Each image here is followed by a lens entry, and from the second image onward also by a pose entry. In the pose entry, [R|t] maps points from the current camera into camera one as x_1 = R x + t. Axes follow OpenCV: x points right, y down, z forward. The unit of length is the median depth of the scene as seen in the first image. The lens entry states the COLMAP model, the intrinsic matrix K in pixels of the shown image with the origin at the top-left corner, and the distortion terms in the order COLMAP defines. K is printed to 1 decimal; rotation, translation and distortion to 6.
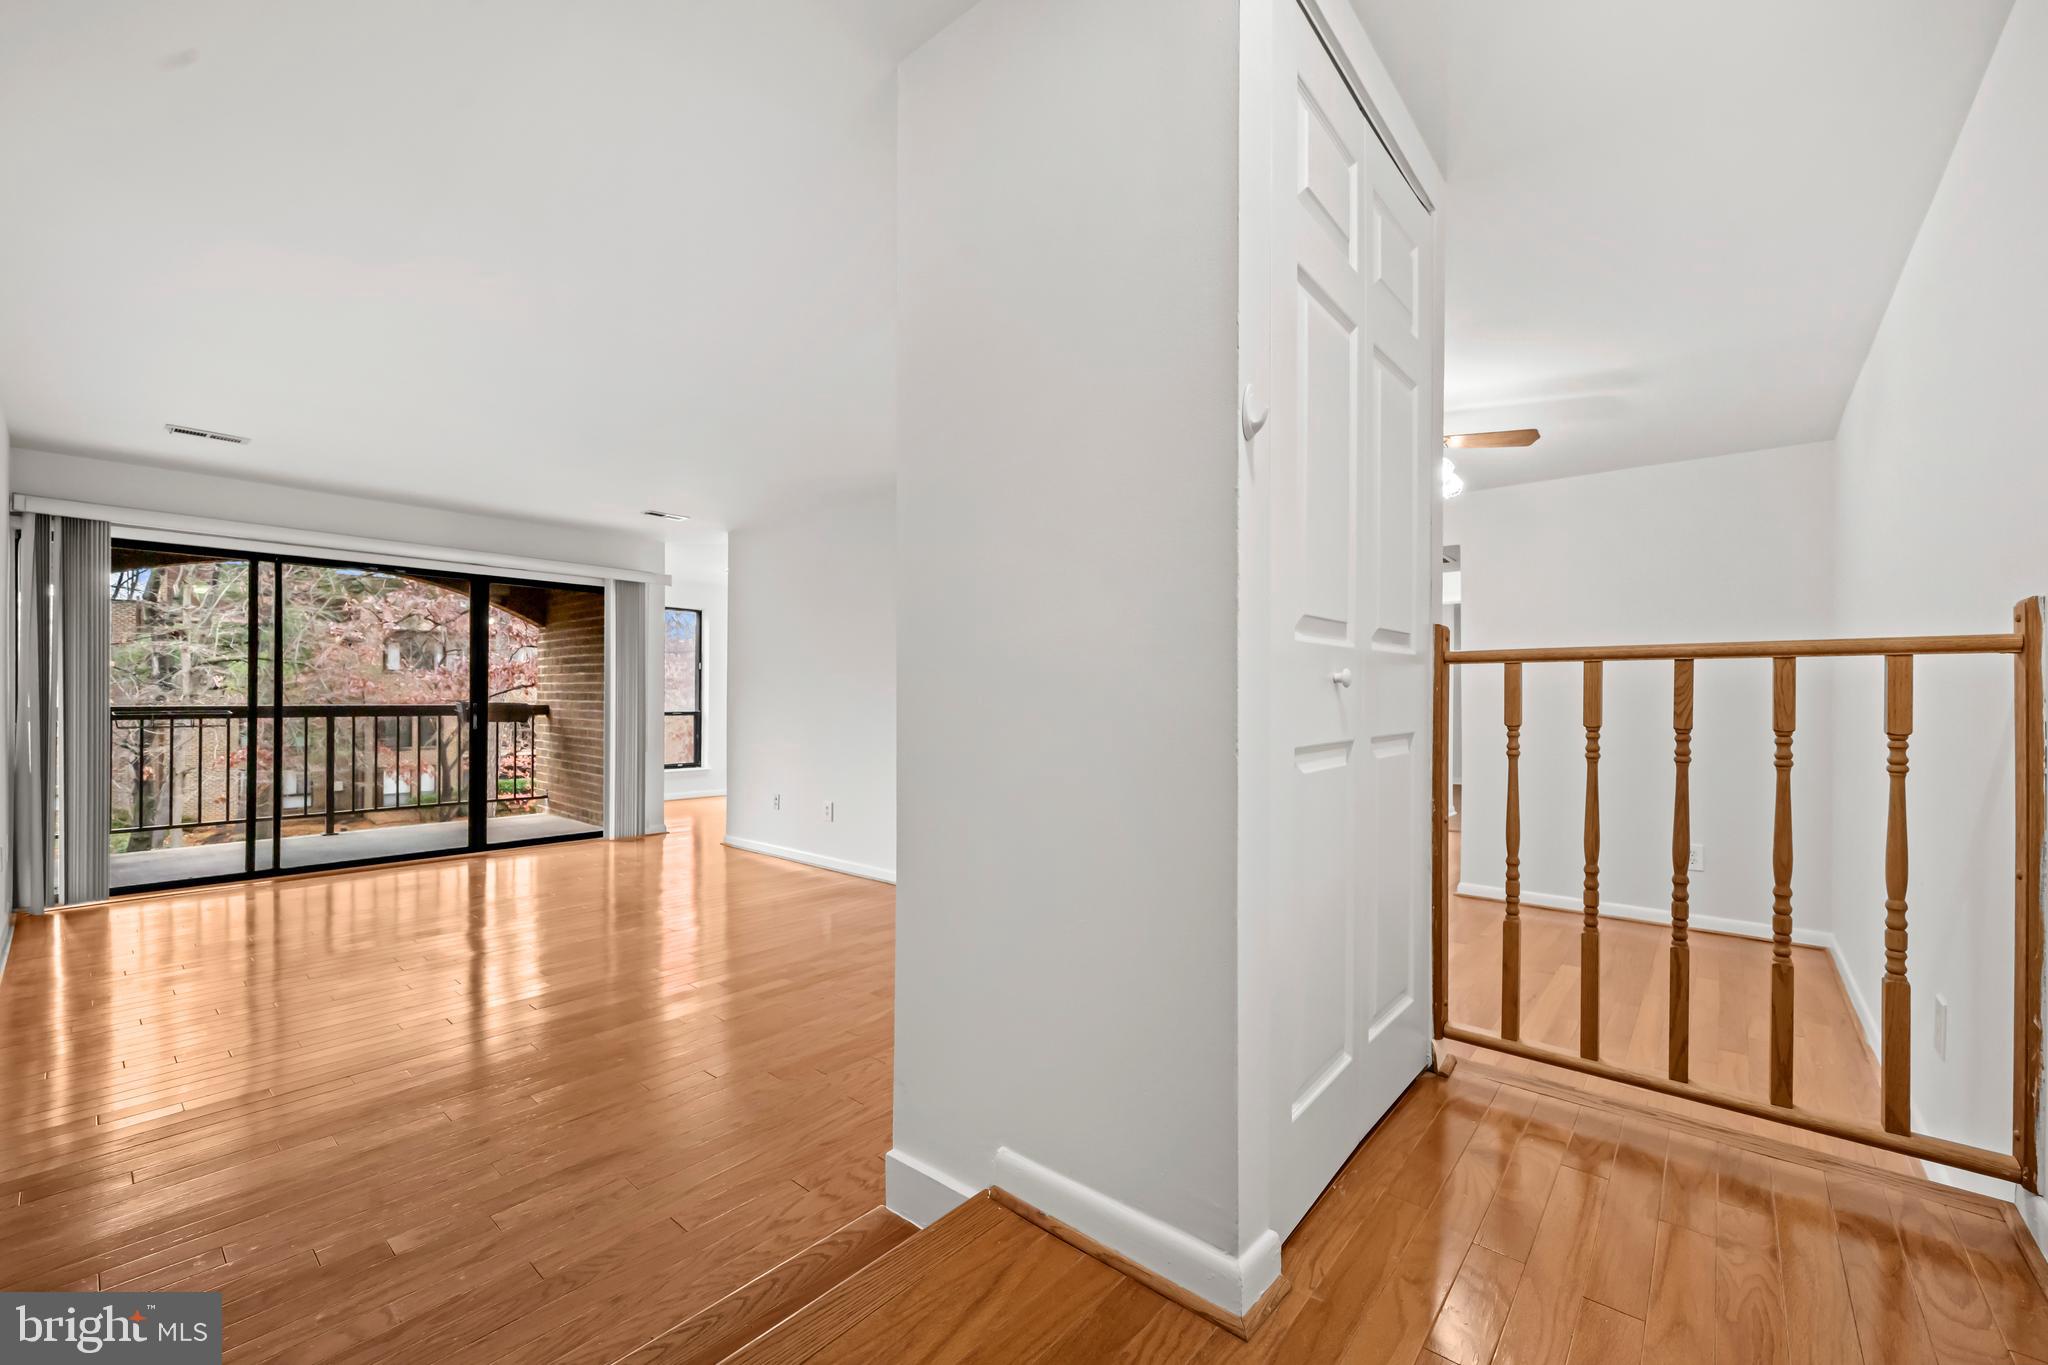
lens RADIAL K [[816.0, 0, 1015.7], [0, 816.0, 689.3], [0, 0, 1]] dist [-0.002748, -0.000193]
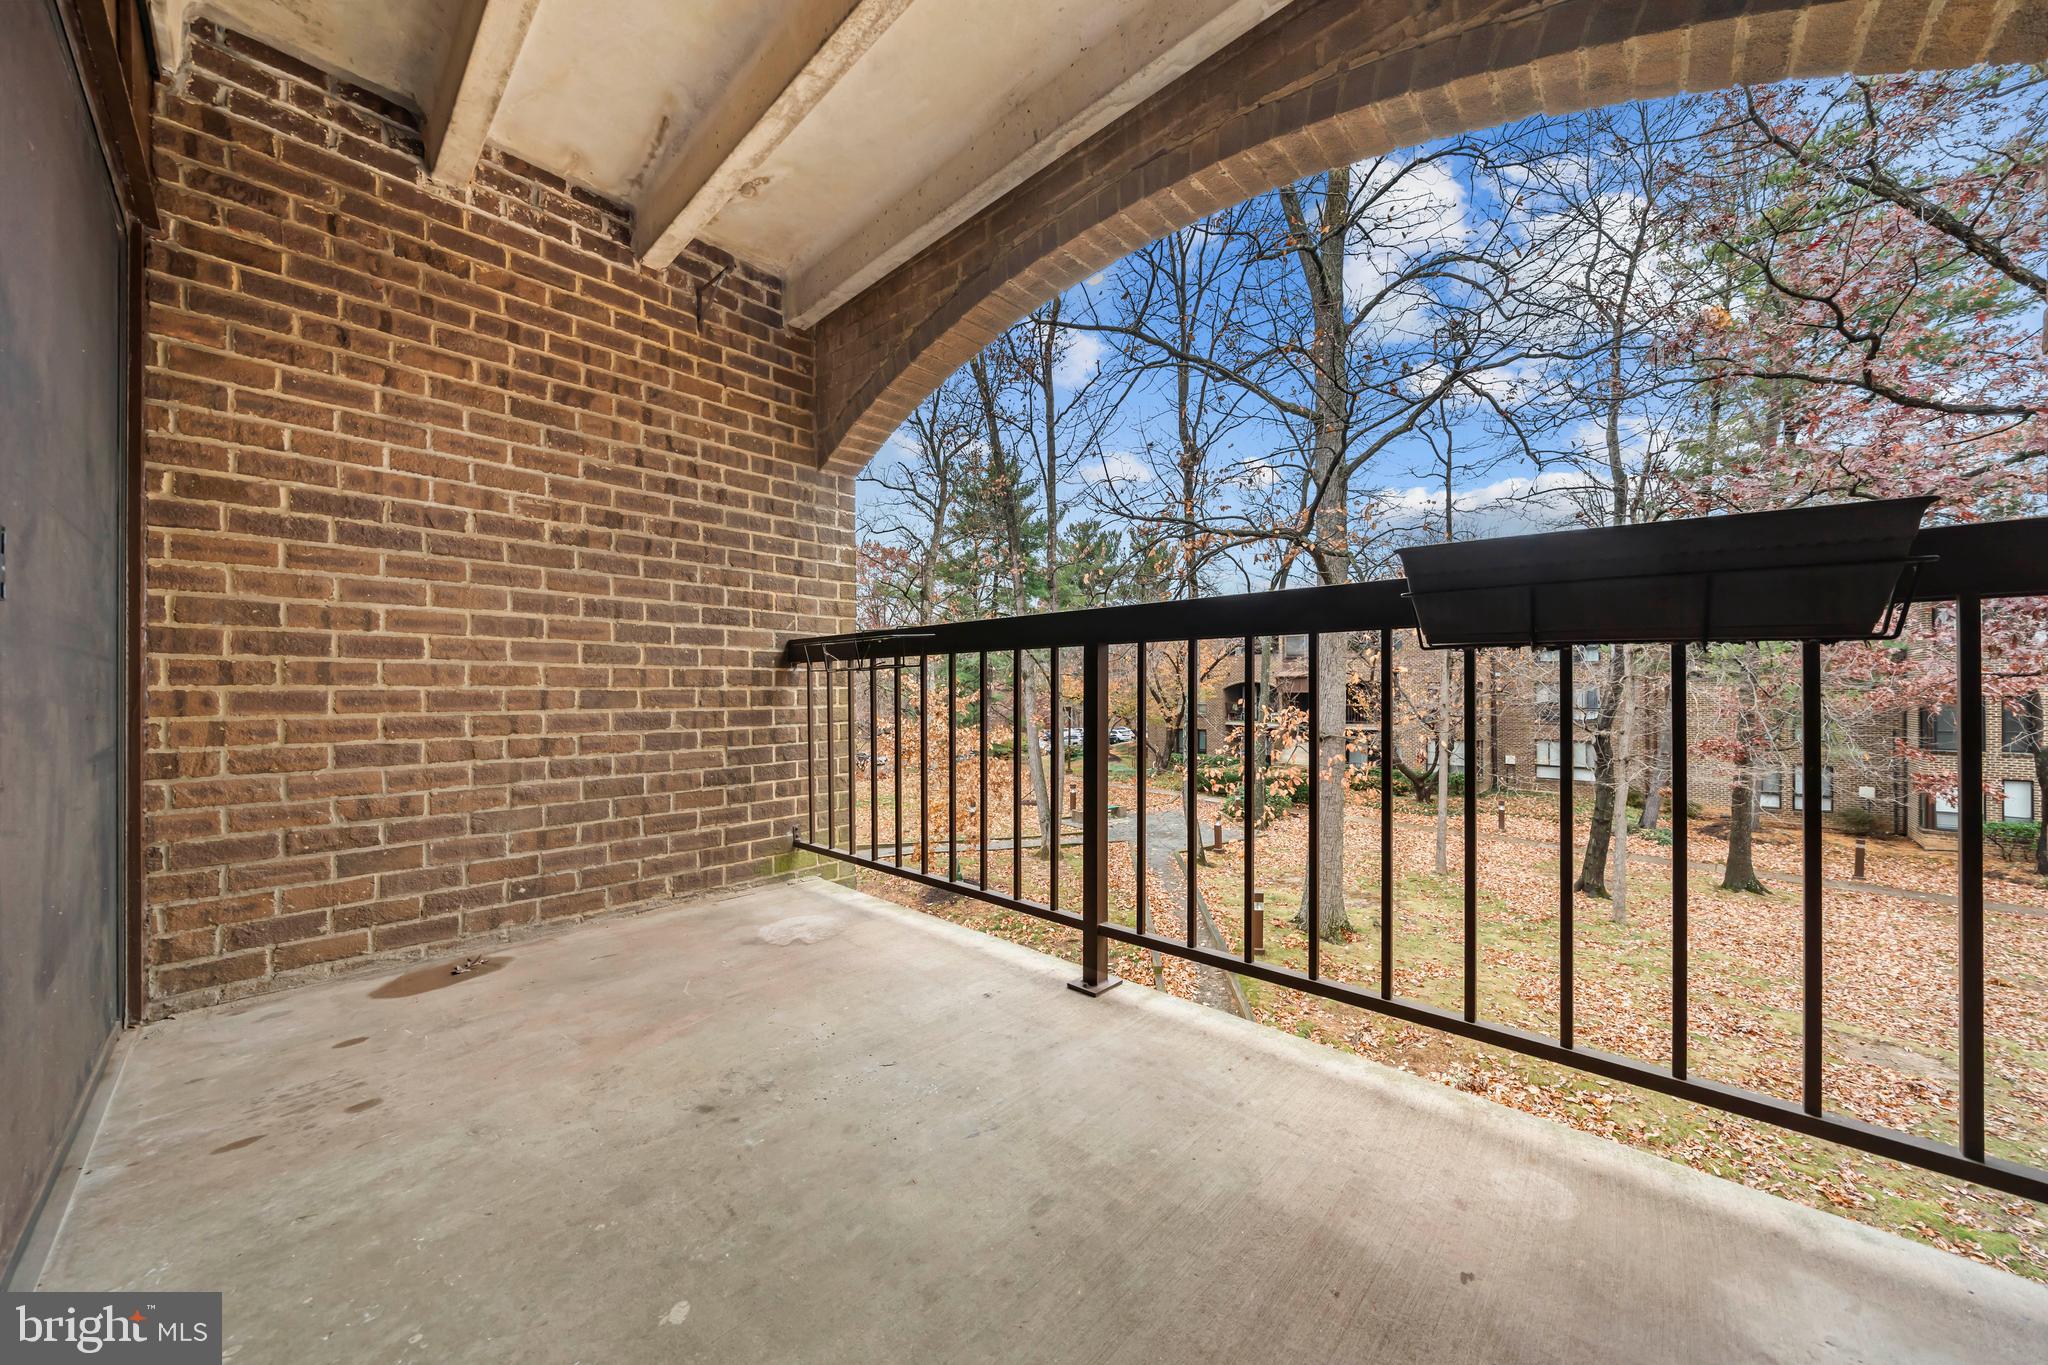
lens RADIAL K [[705.5, 0, 1024.0], [0, 705.5, 682.5], [0, 0, 1]] dist [-0.002572, -0.000210]
pose [[-0.031026, -0.012592, -0.999439, -0.548398], [0.011241, 0.999853, -0.012947, 0.054263], [0.999455, -0.011636, -0.030879, 0.990350]]
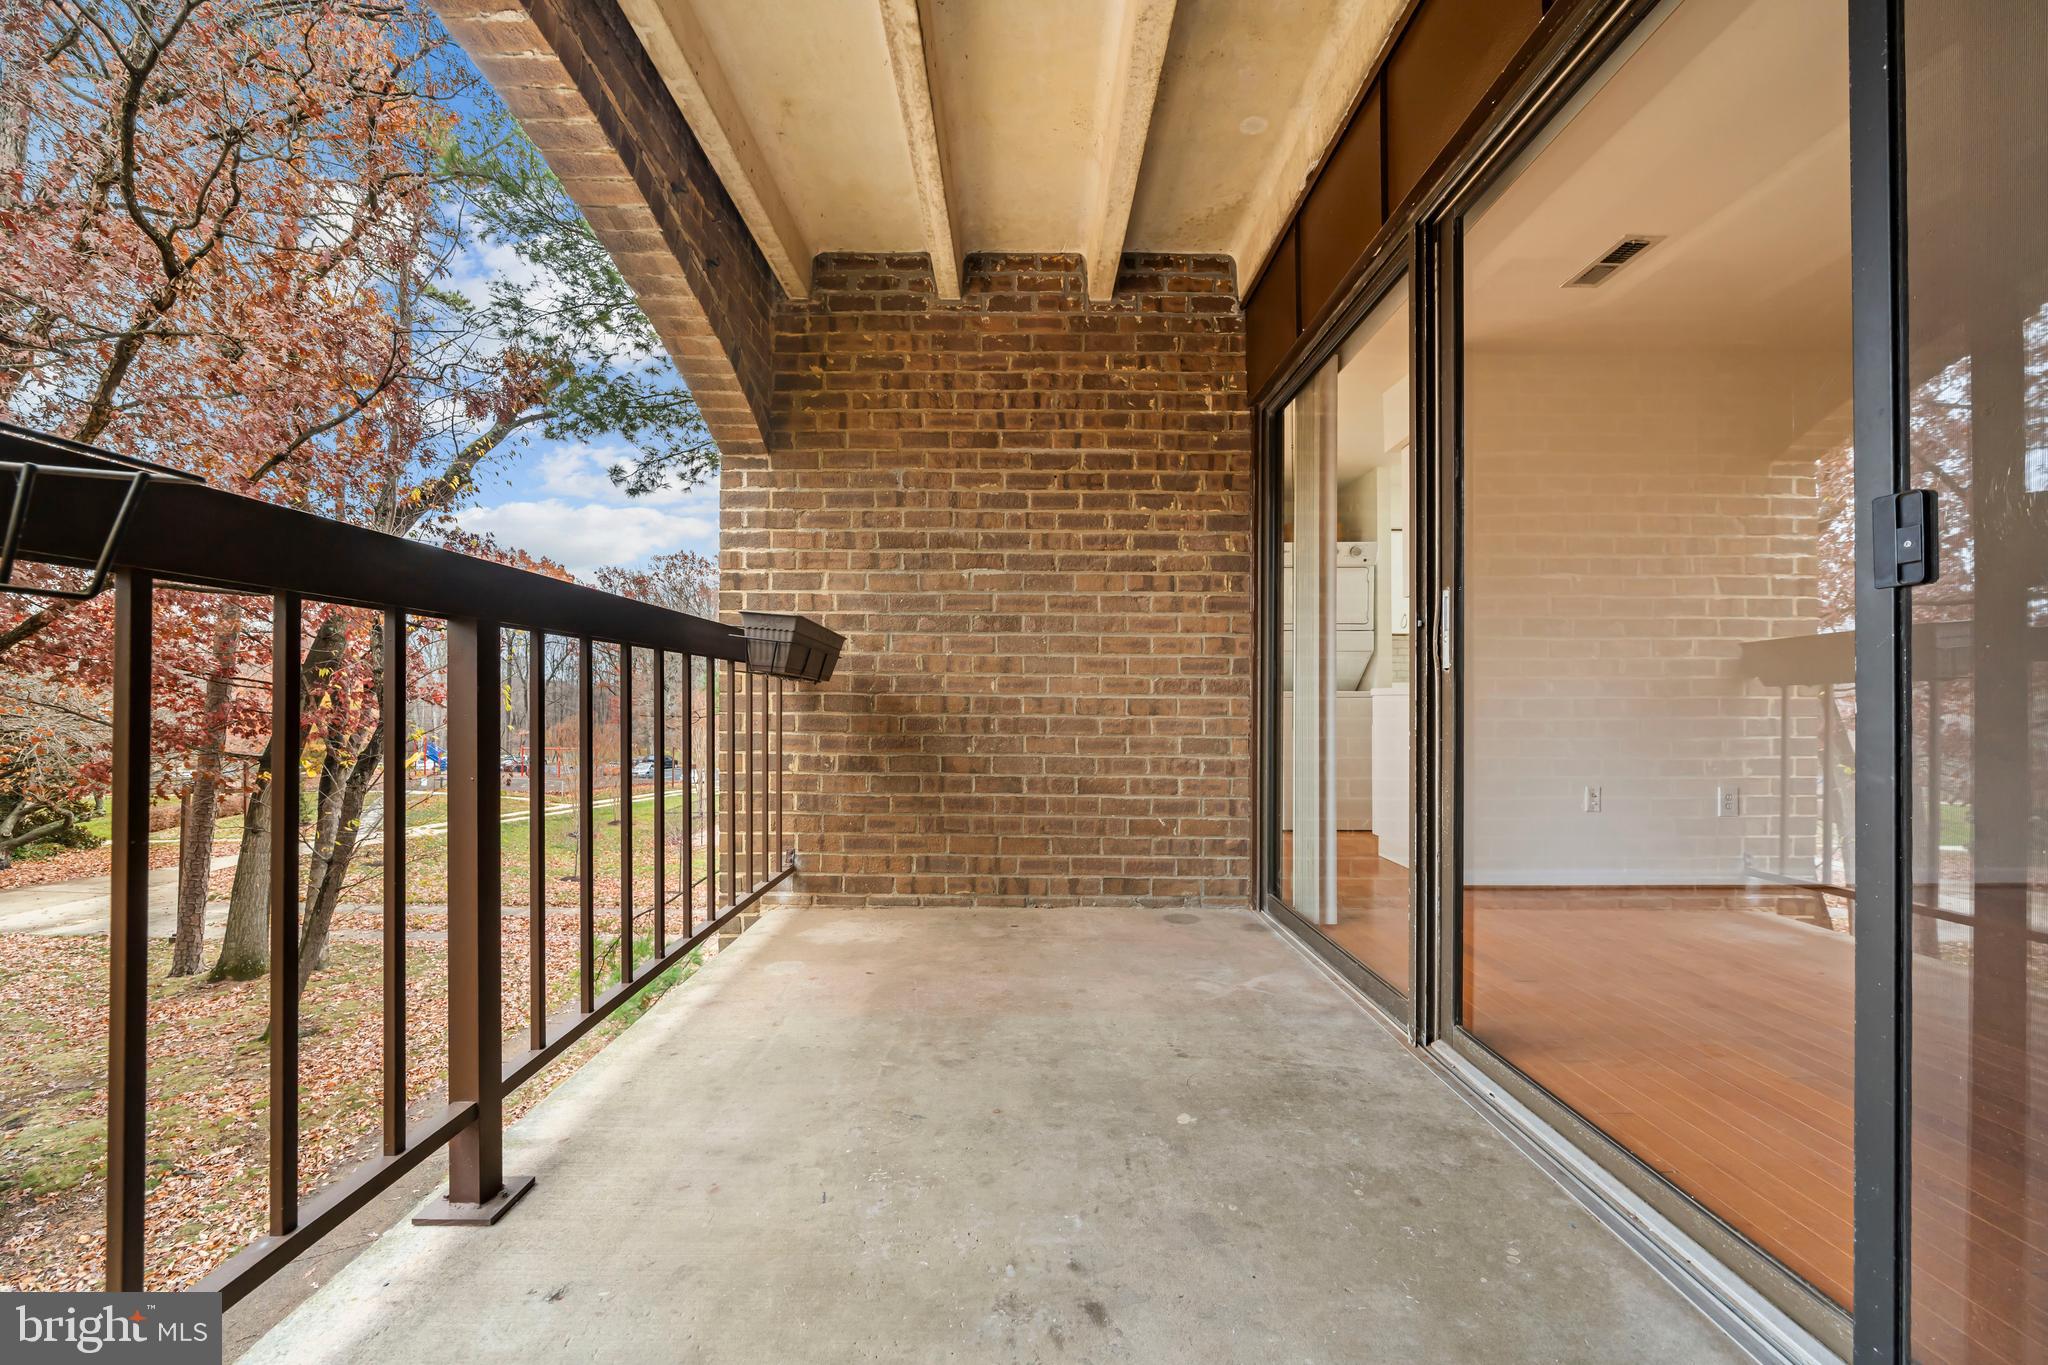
lens RADIAL K [[705.5, 0, 1024.0], [0, 705.5, 682.5], [0, 0, 1]] dist [-0.002572, -0.000210]
pose [[0.749242, 0.008583, 0.662241, -0.852521], [0.003340, 0.999854, -0.016738, 0.053434], [-0.662288, 0.014753, 0.749104, 0.795828]]
